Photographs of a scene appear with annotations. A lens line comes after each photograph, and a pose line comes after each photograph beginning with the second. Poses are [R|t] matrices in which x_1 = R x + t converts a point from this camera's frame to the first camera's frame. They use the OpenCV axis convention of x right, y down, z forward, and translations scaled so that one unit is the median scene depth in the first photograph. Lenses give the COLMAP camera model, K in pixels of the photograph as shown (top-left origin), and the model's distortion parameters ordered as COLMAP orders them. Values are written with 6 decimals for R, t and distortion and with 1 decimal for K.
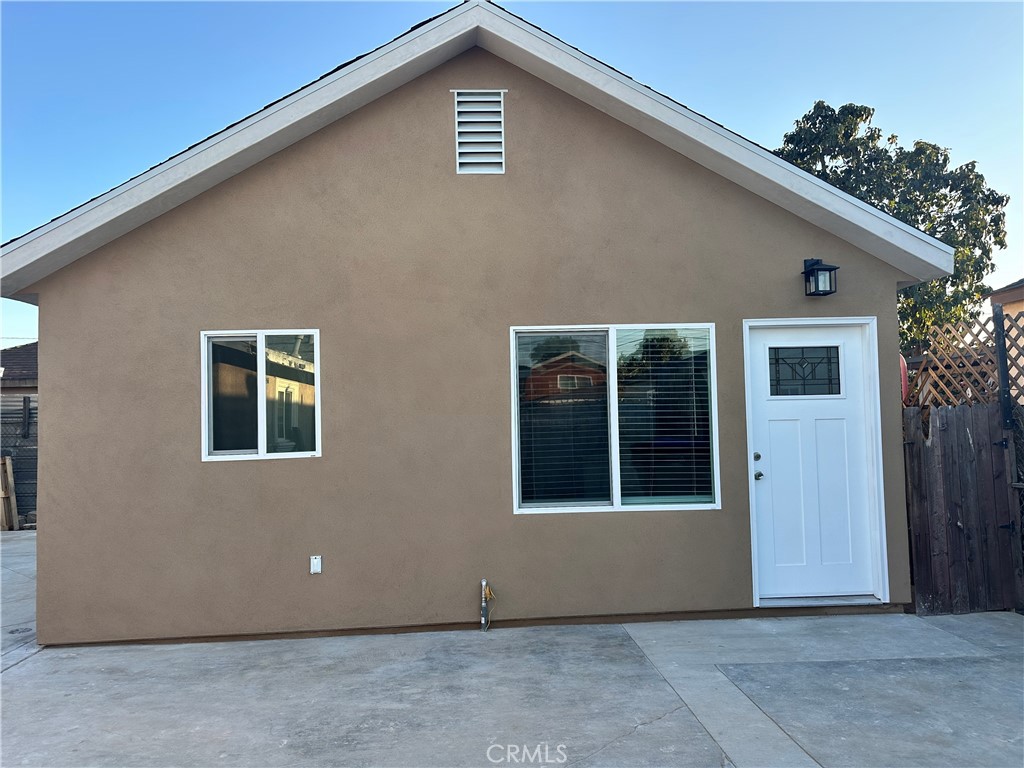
lens RADIAL K [[756.4, 0, 512.0], [0, 756.4, 384.0], [0, 0, 1]] dist [0.001433, -0.013938]
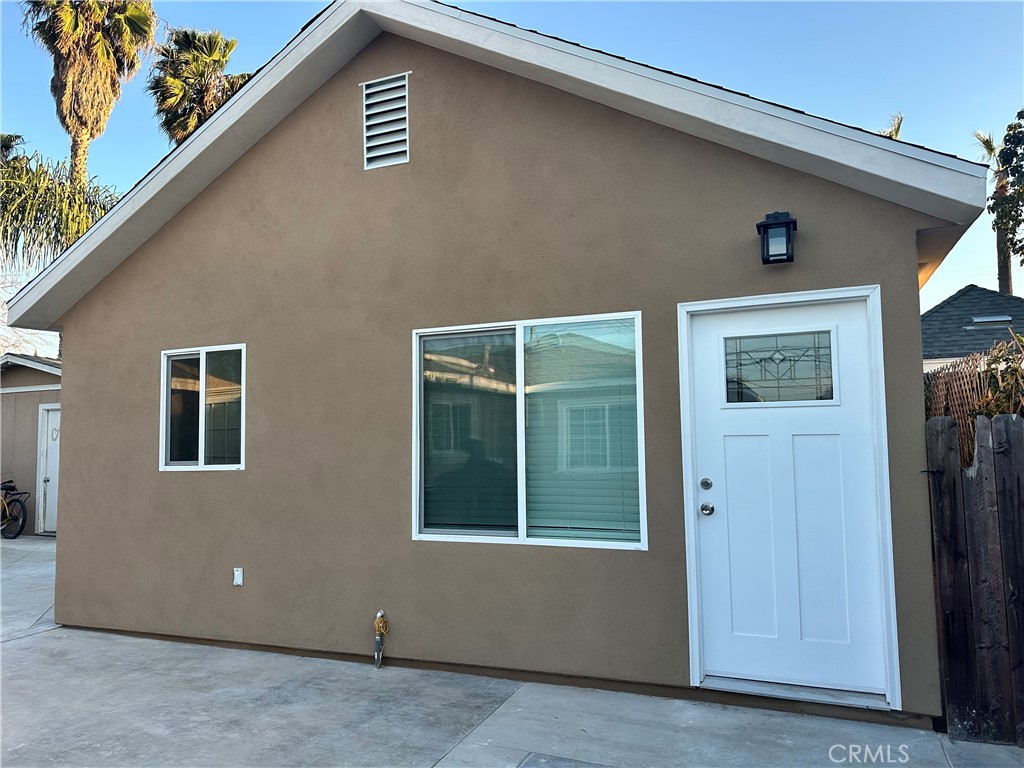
lens RADIAL K [[756.4, 0, 512.0], [0, 756.4, 384.0], [0, 0, 1]] dist [0.001433, -0.013938]
pose [[0.892054, -0.025623, -0.451201, 0.518044], [0.017158, 0.999592, -0.022843, 0.010931], [0.451602, 0.012635, 0.892130, 0.255842]]
